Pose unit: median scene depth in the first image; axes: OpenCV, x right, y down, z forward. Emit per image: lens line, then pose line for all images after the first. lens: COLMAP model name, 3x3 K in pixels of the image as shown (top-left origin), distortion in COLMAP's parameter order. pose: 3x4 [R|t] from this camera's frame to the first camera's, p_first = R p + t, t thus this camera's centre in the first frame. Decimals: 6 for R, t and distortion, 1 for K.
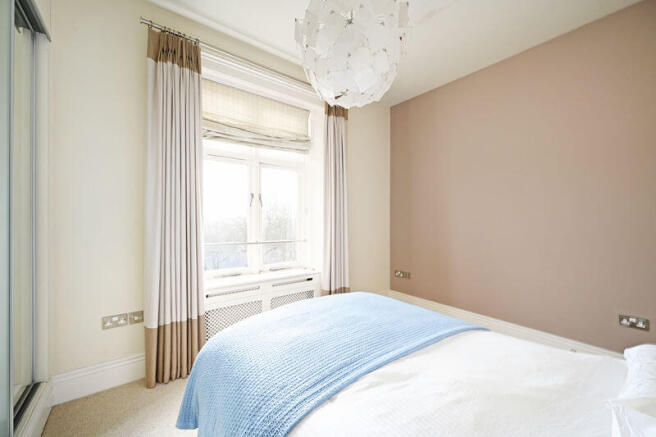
lens RADIAL K [[258.8, 0, 328.0], [0, 258.8, 218.5], [0, 0, 1]] dist [0.000405, 0.000053]
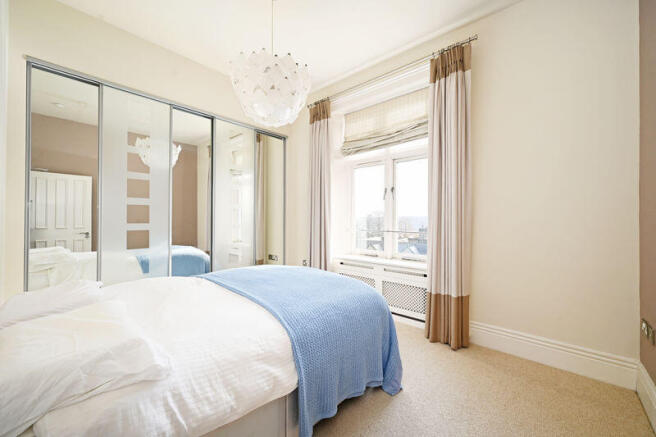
lens RADIAL K [[258.8, 0, 328.0], [0, 258.8, 218.5], [0, 0, 1]] dist [0.000405, 0.000053]
pose [[0.181835, -0.003031, -0.983324, 0.814267], [0.005089, 0.999985, -0.002141, 0.040708], [0.983316, -0.004615, 0.181848, 0.551742]]
